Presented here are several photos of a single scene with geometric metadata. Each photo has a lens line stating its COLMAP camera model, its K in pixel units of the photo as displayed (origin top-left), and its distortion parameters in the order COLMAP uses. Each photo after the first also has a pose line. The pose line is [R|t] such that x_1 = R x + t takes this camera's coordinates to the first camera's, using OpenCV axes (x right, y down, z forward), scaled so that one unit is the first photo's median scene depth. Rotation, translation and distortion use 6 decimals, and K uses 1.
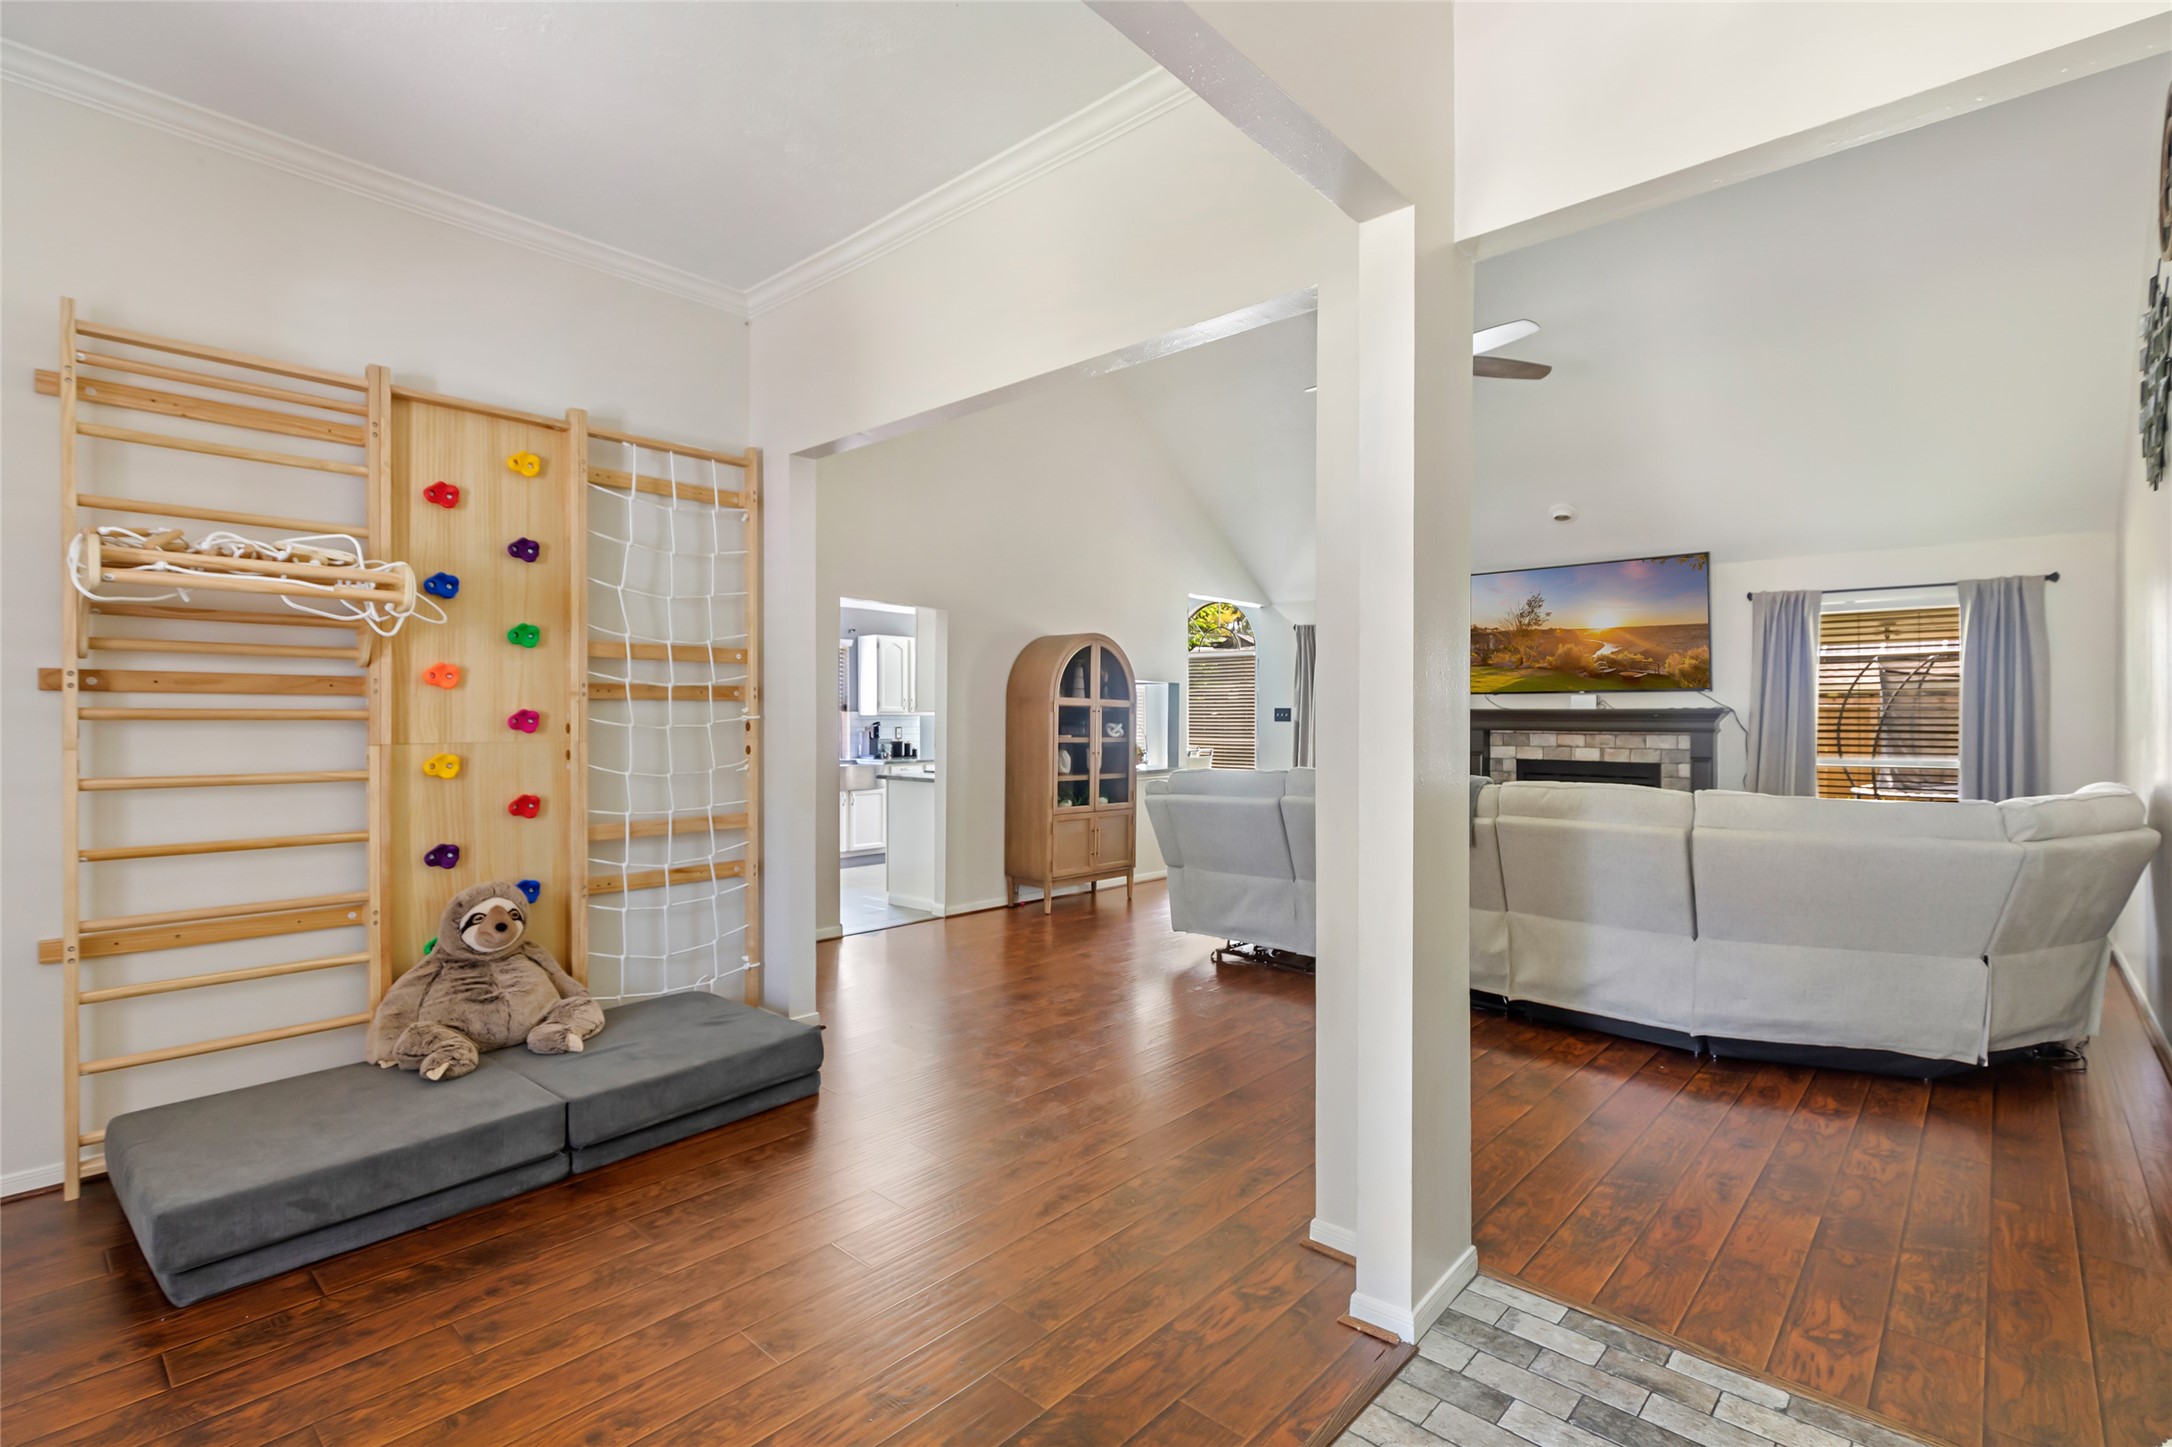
lens RADIAL K [[1016.9, 0, 1100.4], [0, 1016.9, 741.3], [0, 0, 1]] dist [0.003540, -0.000389]
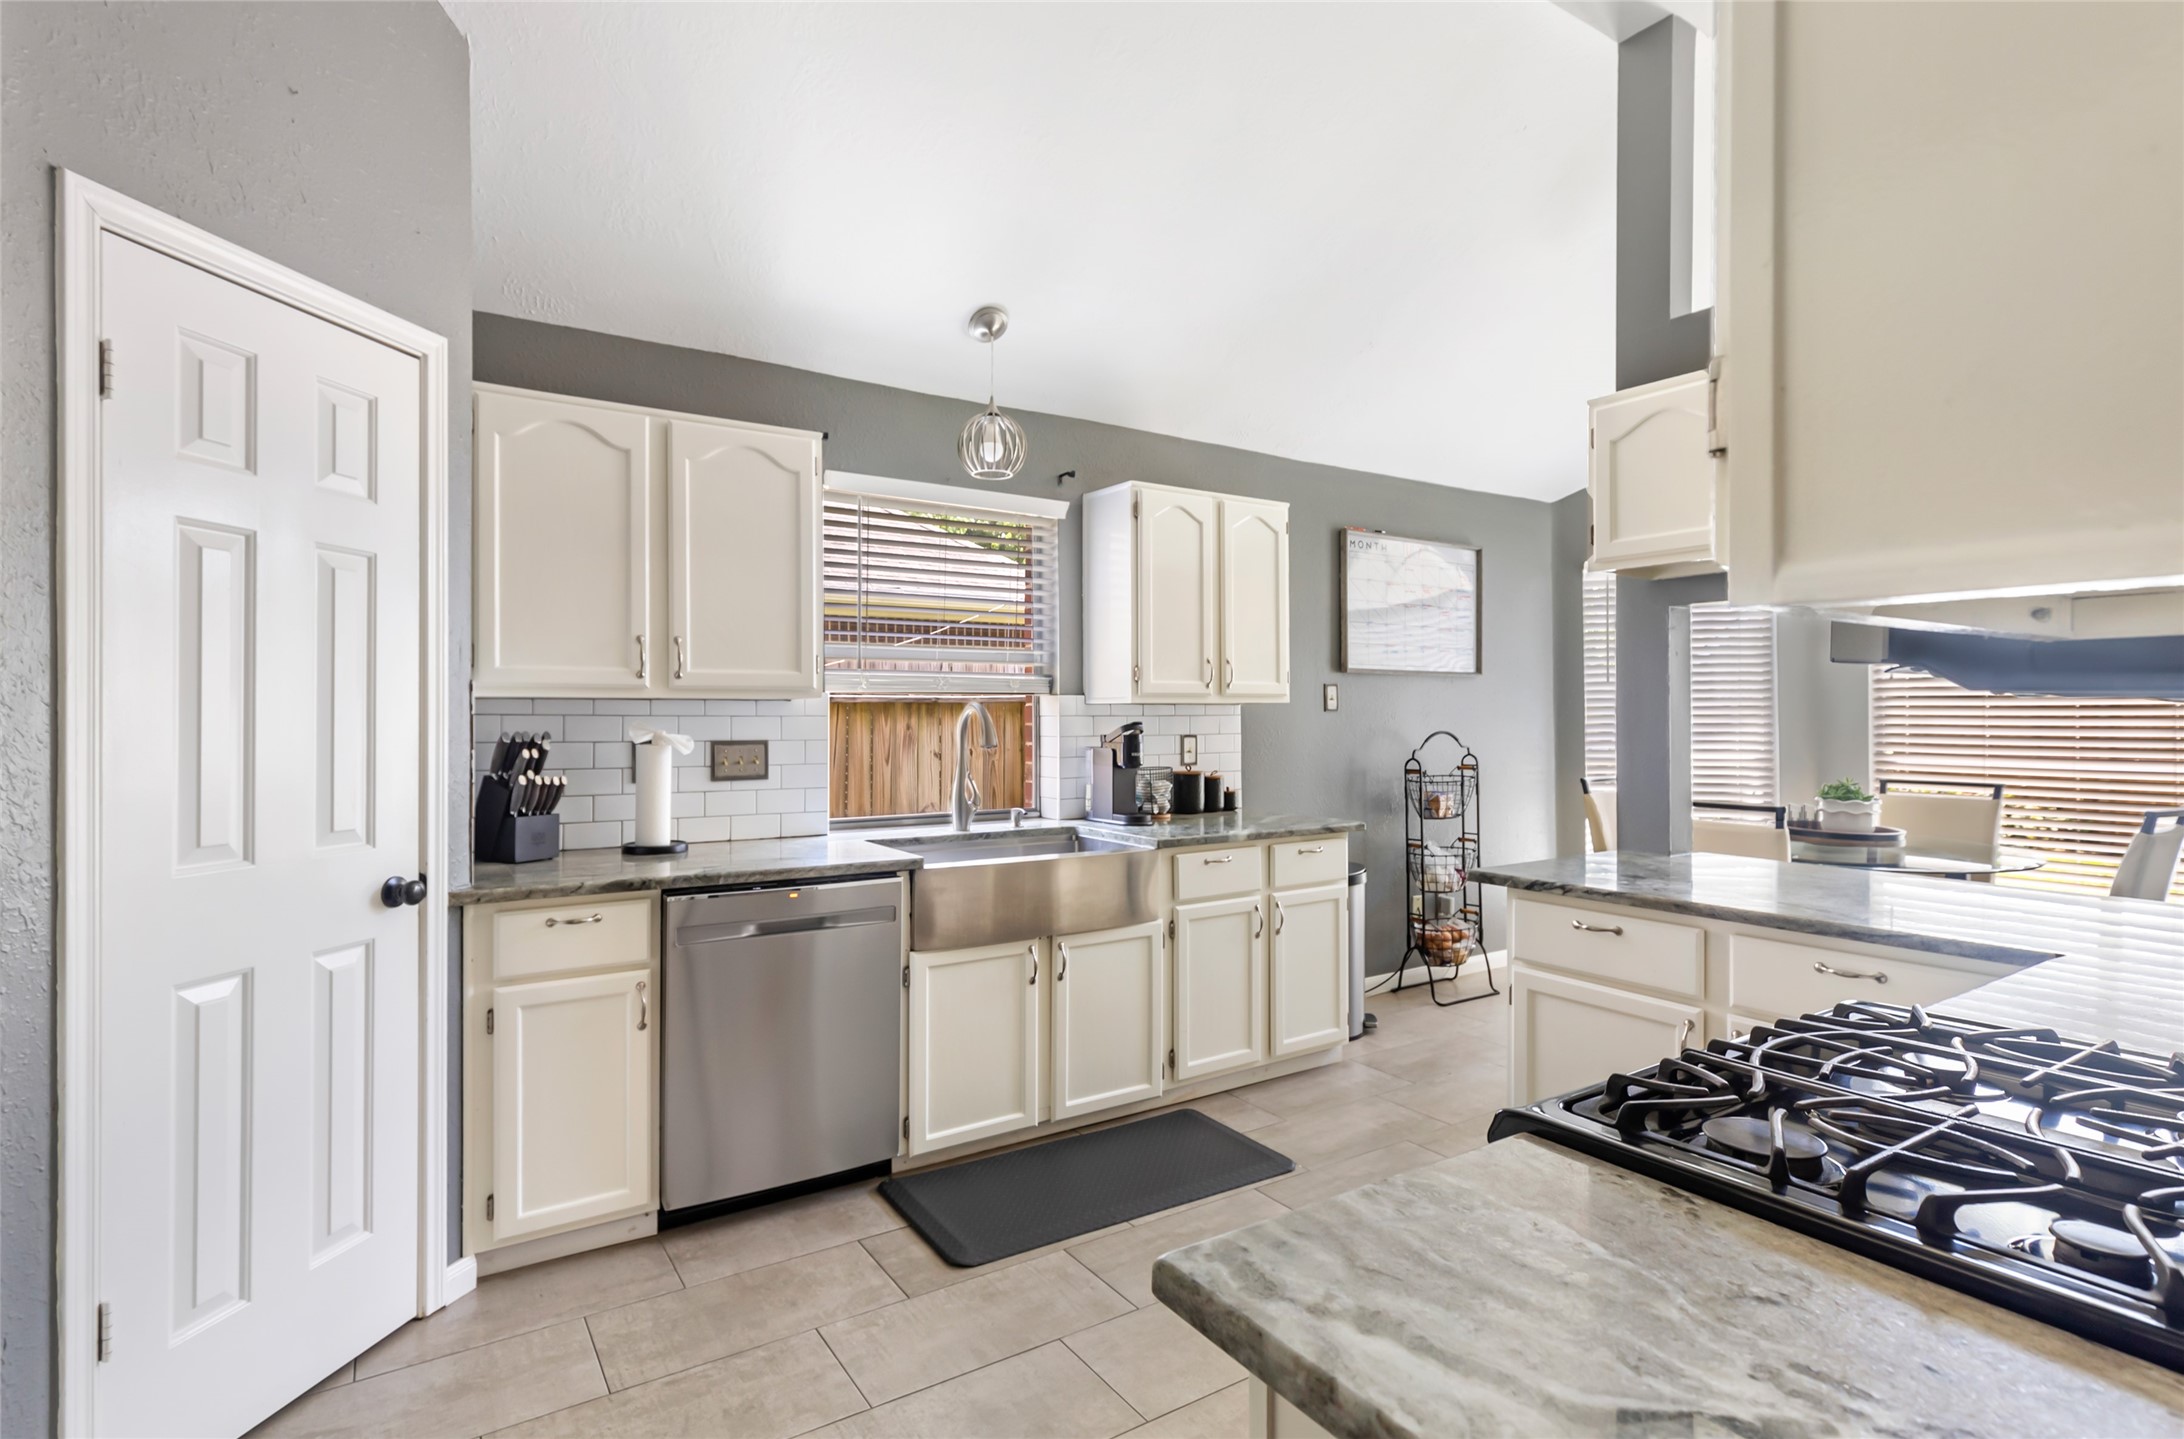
lens RADIAL K [[1022.5, 0, 1048.8], [0, 1022.5, 751.1], [0, 0, 1]] dist [0.003540, -0.000389]
pose [[0.958714, -0.000642, -0.284371, -0.204486], [0.003755, 0.999939, 0.010402, -0.016994], [0.284347, -0.011041, 0.958658, 0.905709]]
